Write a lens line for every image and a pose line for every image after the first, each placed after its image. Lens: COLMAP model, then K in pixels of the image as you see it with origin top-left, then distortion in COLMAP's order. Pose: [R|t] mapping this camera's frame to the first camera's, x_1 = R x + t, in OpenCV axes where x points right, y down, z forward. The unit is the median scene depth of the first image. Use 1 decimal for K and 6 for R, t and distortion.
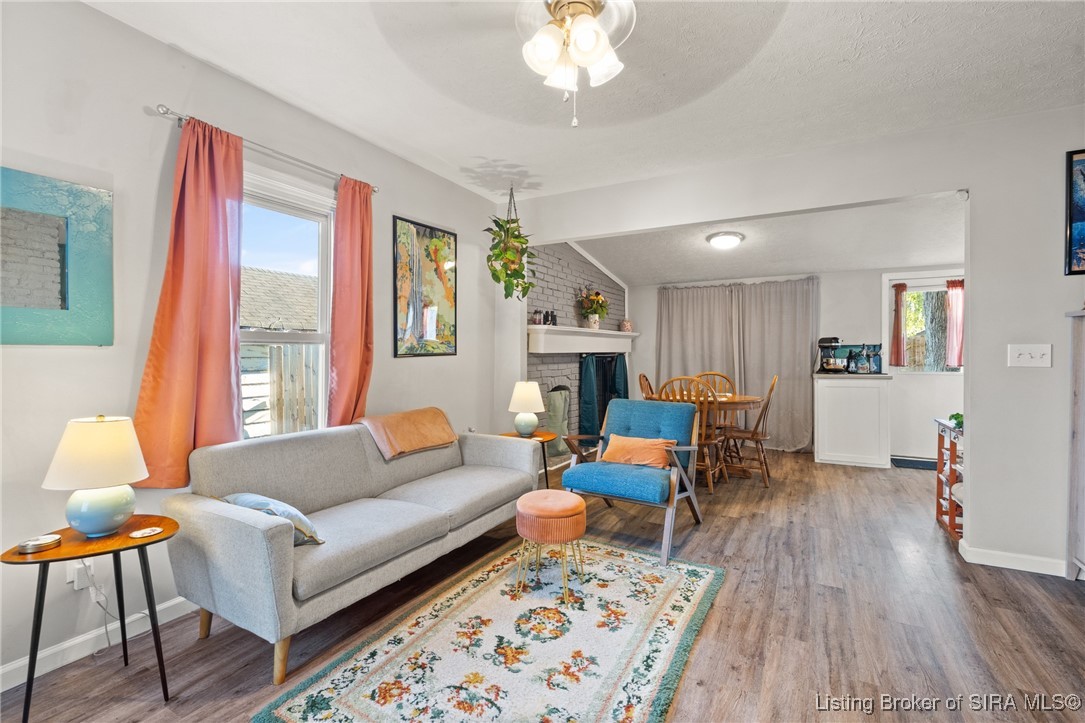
lens RADIAL K [[488.6, 0, 541.5], [0, 488.6, 360.0], [0, 0, 1]] dist [-0.003627, -0.000975]
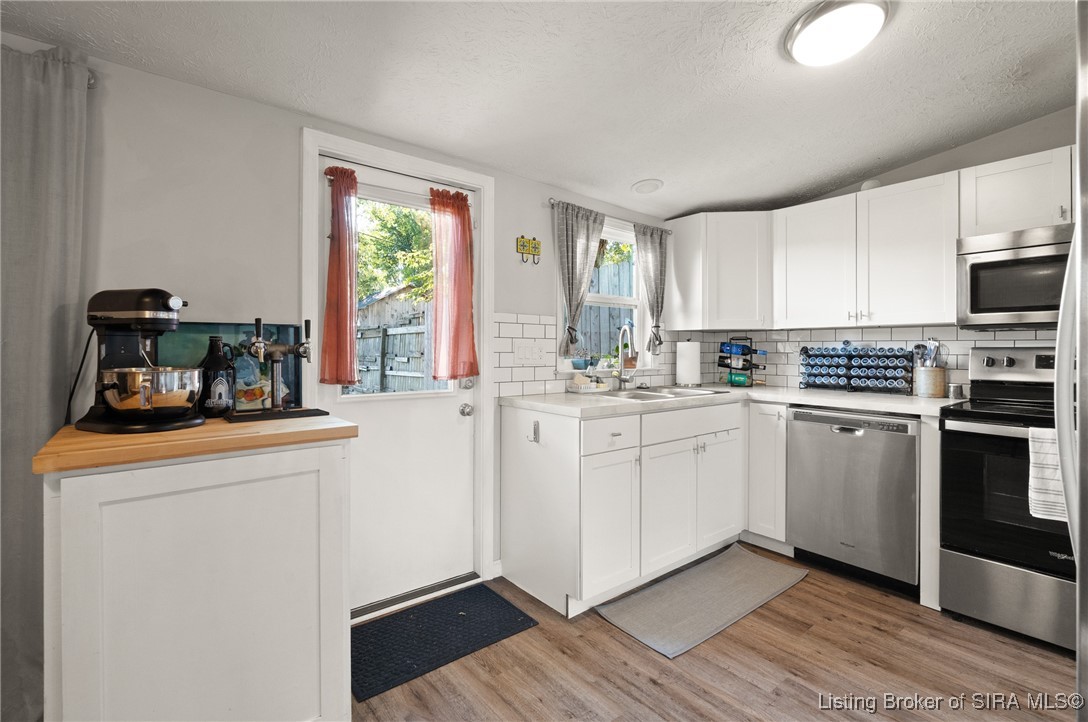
lens RADIAL K [[489.9, 0, 540.1], [0, 489.9, 347.7], [0, 0, 1]] dist [-0.003627, -0.000975]
pose [[0.390074, 0.005129, 0.920769, 0.435361], [0.003853, 0.999967, -0.007203, -0.011866], [-0.920776, 0.006357, 0.390041, 0.698737]]
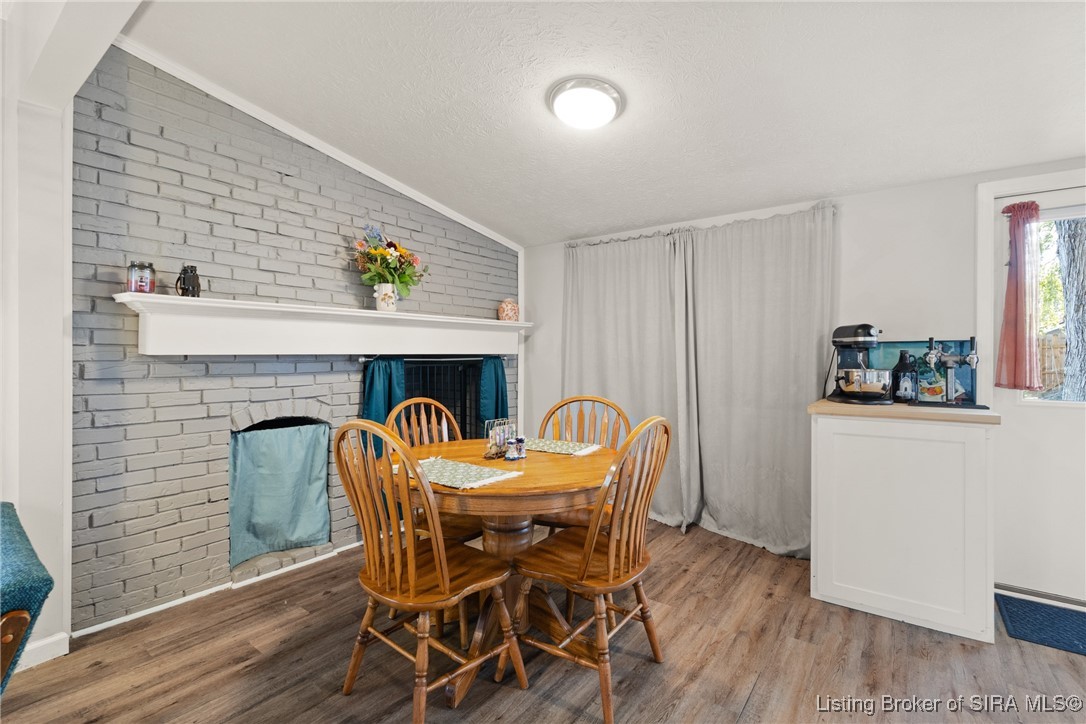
lens RADIAL K [[489.0, 0, 545.1], [0, 489.0, 359.7], [0, 0, 1]] dist [-0.003627, -0.000975]
pose [[0.989972, 0.006050, -0.141133, 0.363558], [-0.006786, 0.999966, -0.004733, -0.008424], [0.141100, 0.005643, 0.989979, 0.493164]]
